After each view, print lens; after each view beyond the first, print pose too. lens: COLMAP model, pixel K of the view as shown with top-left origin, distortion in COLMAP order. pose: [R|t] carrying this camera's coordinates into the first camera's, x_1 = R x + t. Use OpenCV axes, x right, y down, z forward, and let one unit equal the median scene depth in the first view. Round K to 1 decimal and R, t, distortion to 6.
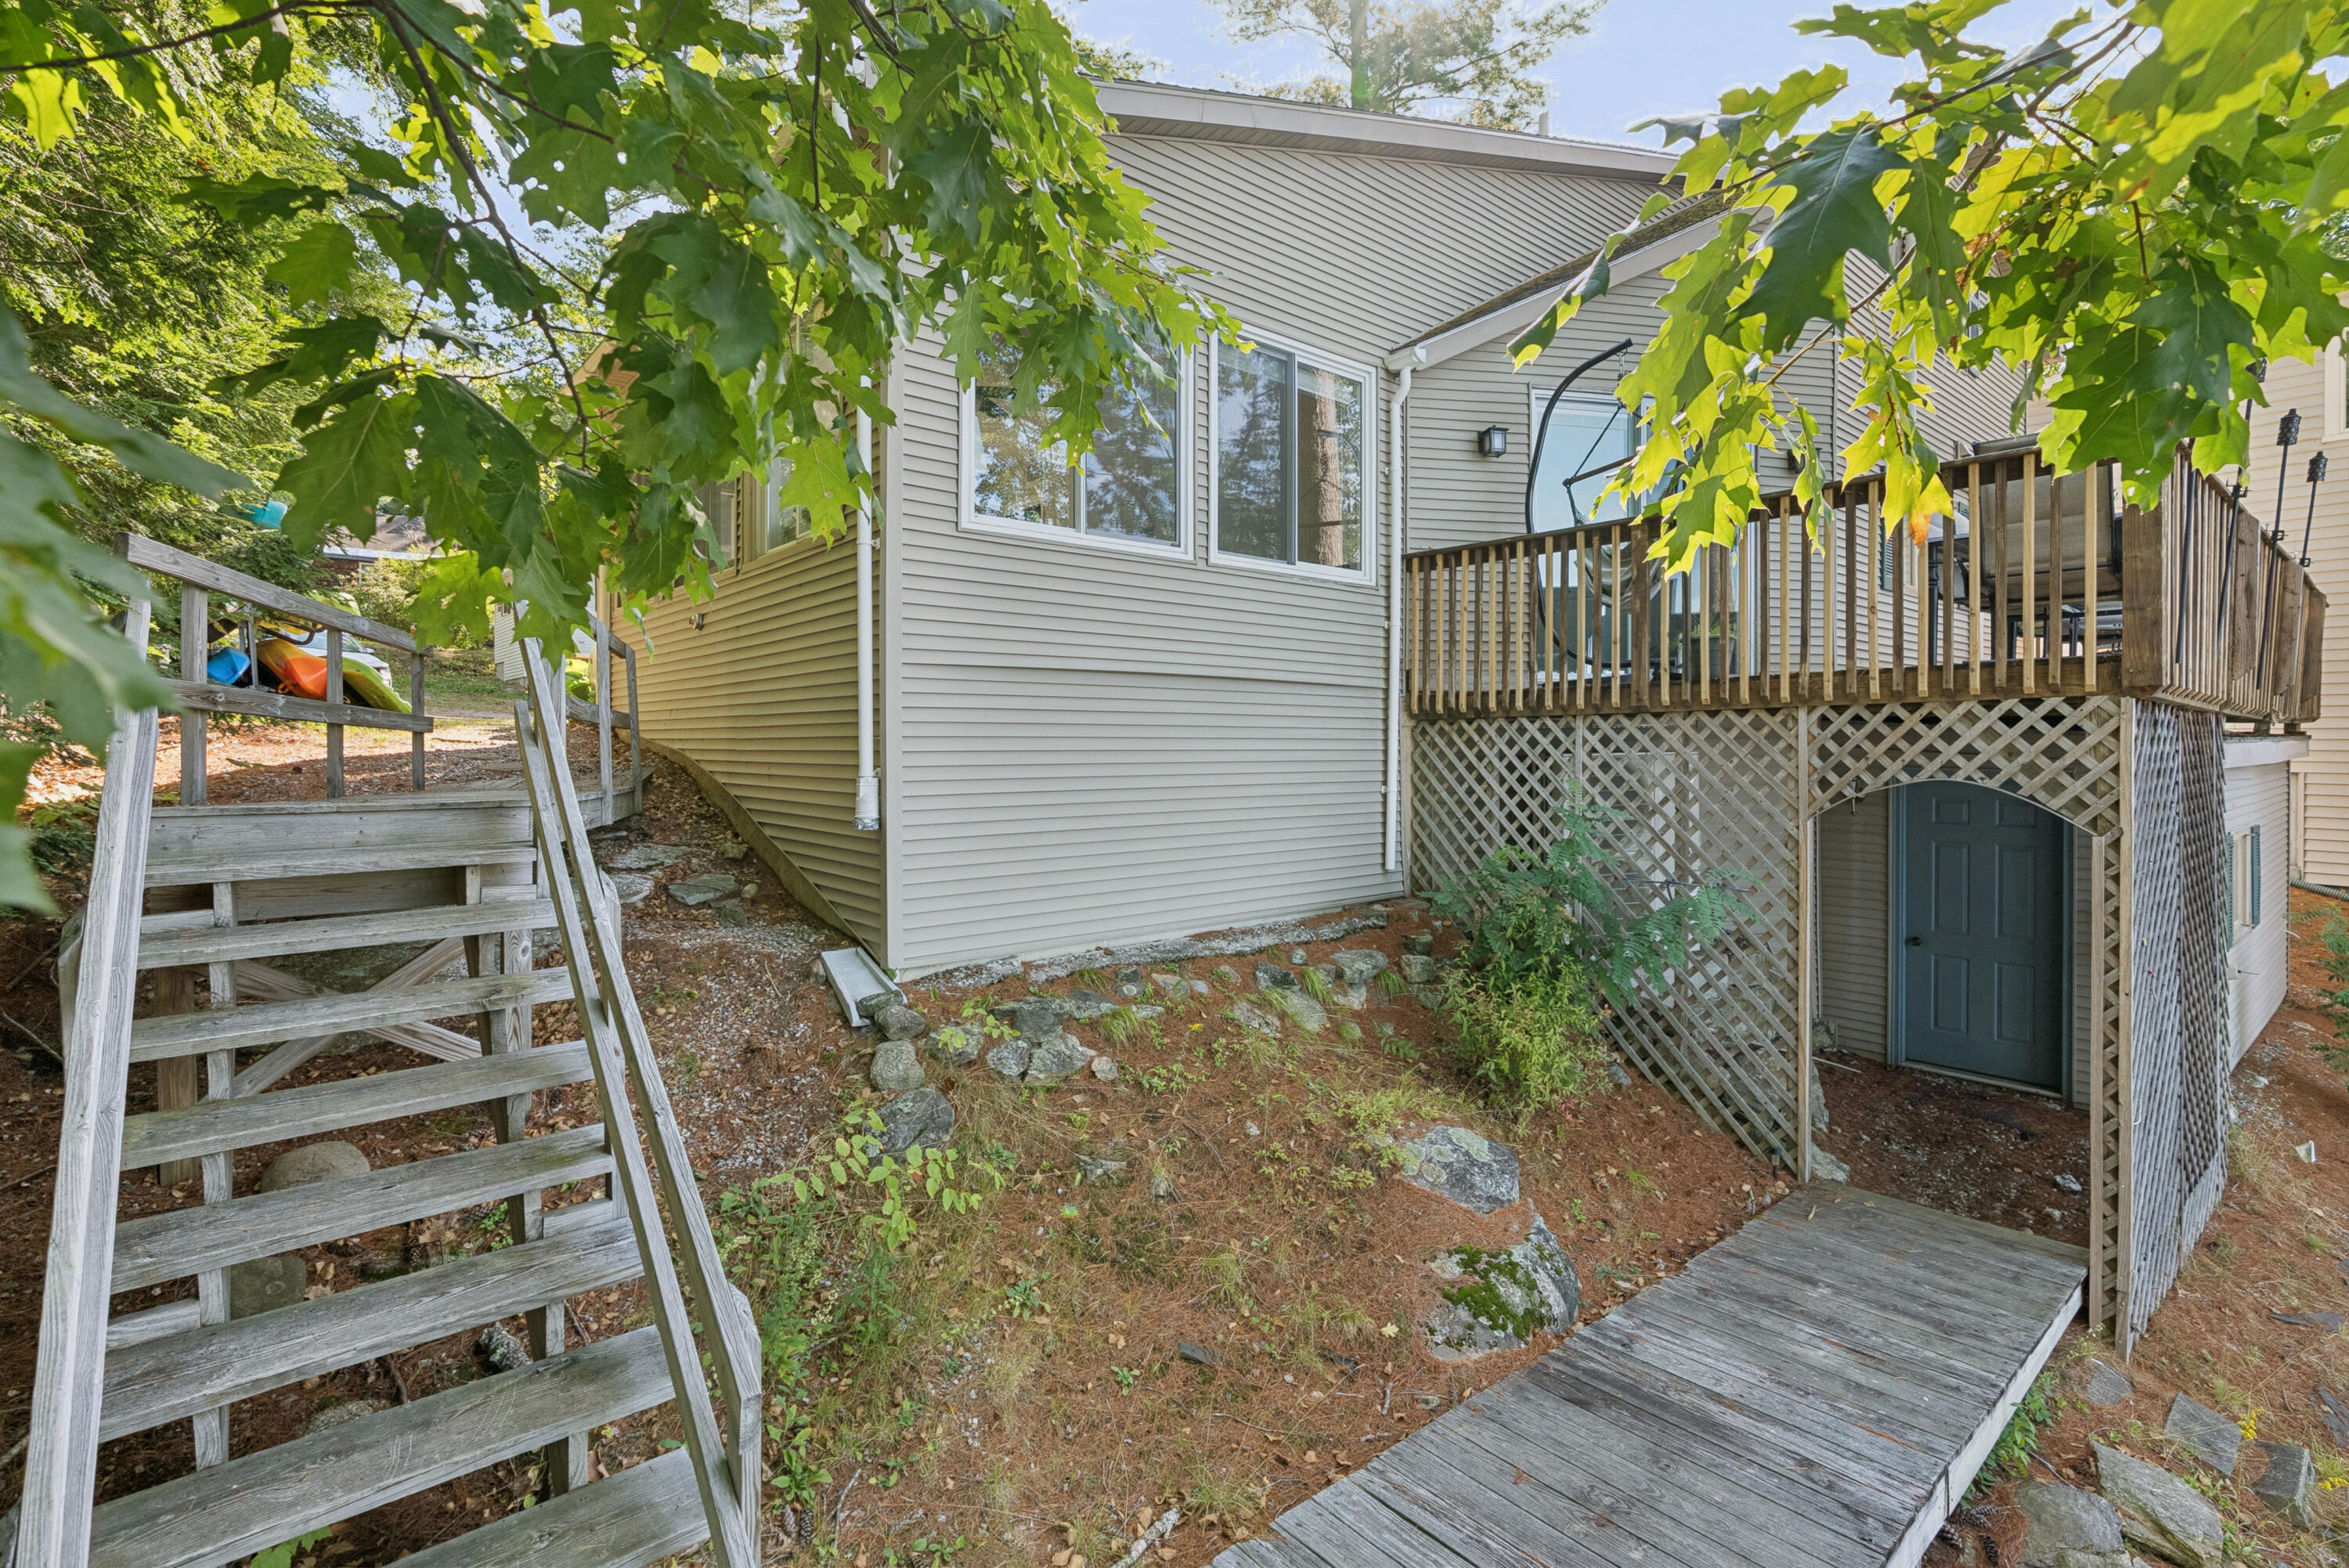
lens RADIAL K [[1065.0, 0, 1178.5], [0, 1065.0, 765.6], [0, 0, 1]] dist [-0.013492, 0.004203]
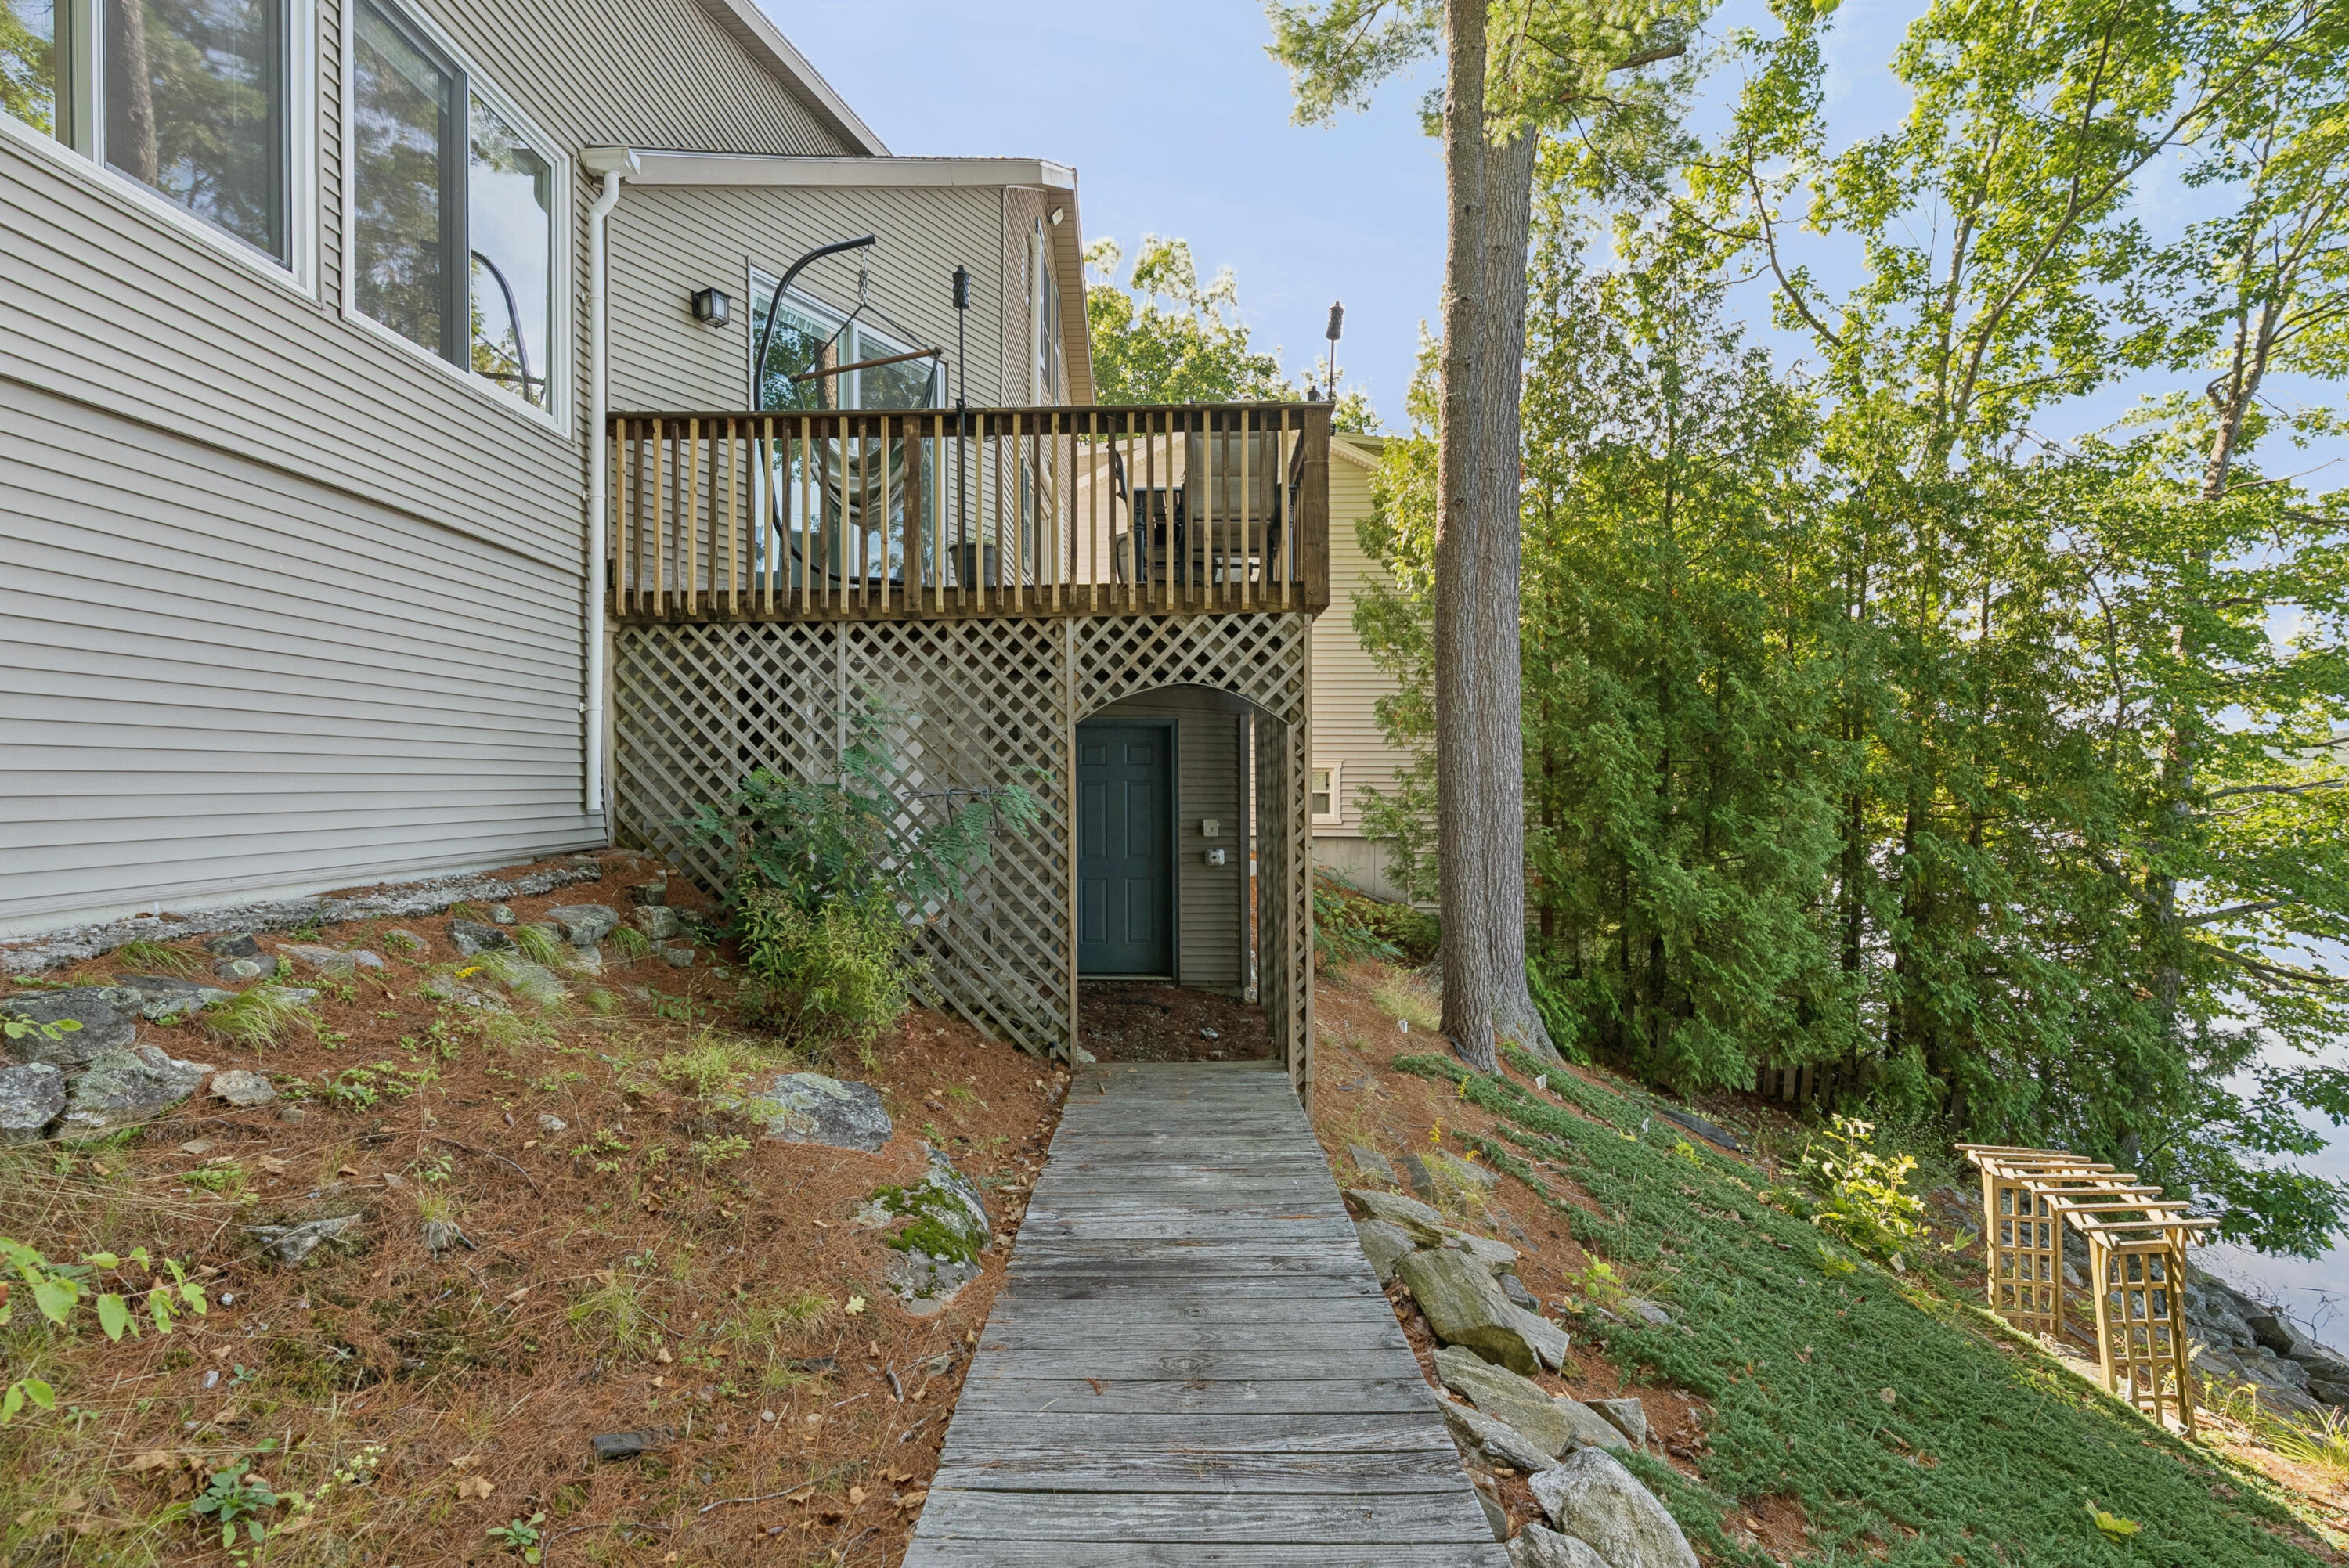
lens RADIAL K [[1065.0, 0, 1176.9], [0, 1065.0, 787.2], [0, 0, 1]] dist [-0.013492, 0.004203]
pose [[0.654284, -0.008261, 0.756203, -0.143203], [0.012359, 0.999924, 0.000230, 0.113558], [-0.756148, 0.009196, 0.654337, 0.225016]]
